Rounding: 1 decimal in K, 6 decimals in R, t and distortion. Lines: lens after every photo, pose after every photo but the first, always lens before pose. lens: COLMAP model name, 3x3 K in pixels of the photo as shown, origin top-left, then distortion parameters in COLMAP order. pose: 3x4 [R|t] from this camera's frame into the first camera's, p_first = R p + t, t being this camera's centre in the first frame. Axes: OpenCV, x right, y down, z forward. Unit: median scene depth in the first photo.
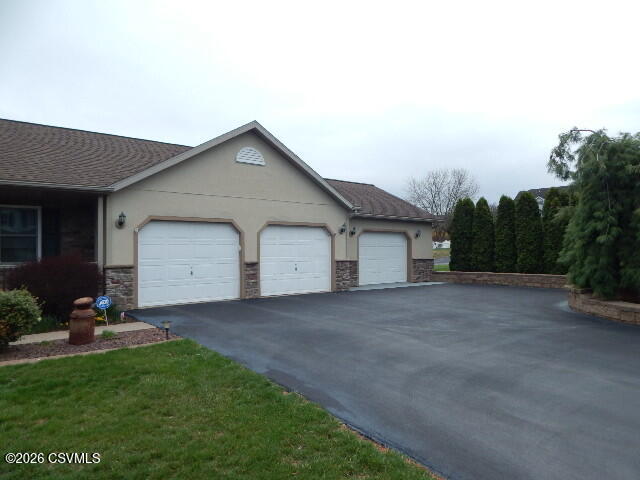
lens RADIAL K [[419.4, 0, 320.0], [0, 419.4, 240.0], [0, 0, 1]] dist [-0.005483, -0.002388]
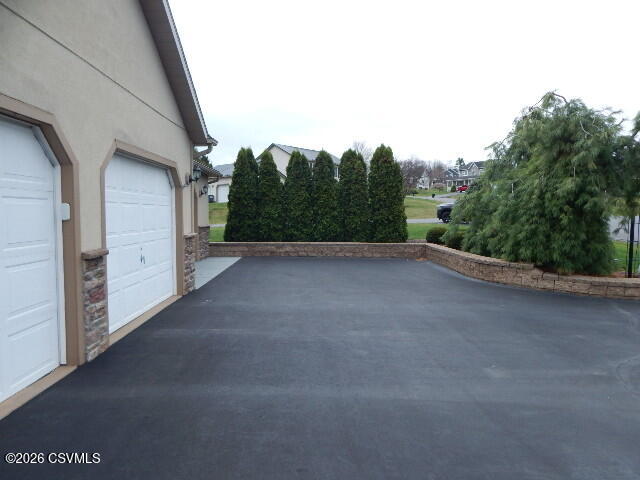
lens RADIAL K [[419.4, 0, 320.0], [0, 419.4, 240.0], [0, 0, 1]] dist [-0.005483, -0.002388]
pose [[0.599718, -0.037137, 0.799349, -0.323395], [-0.042751, 0.996009, 0.078348, 0.007379], [-0.799069, -0.081160, 0.595737, 0.642599]]
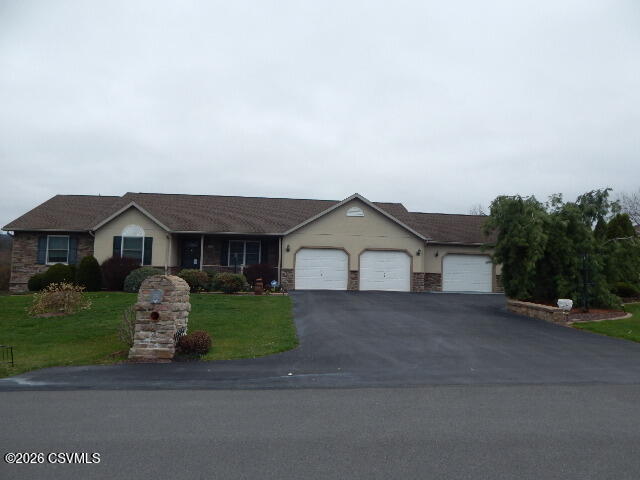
lens RADIAL K [[419.4, 0, 320.0], [0, 419.4, 240.0], [0, 0, 1]] dist [-0.005483, -0.002388]
pose [[0.870017, 0.007712, -0.492962, 0.598699], [-0.021353, 0.999529, -0.022050, -0.036129], [0.492560, 0.029710, 0.869771, -0.656265]]
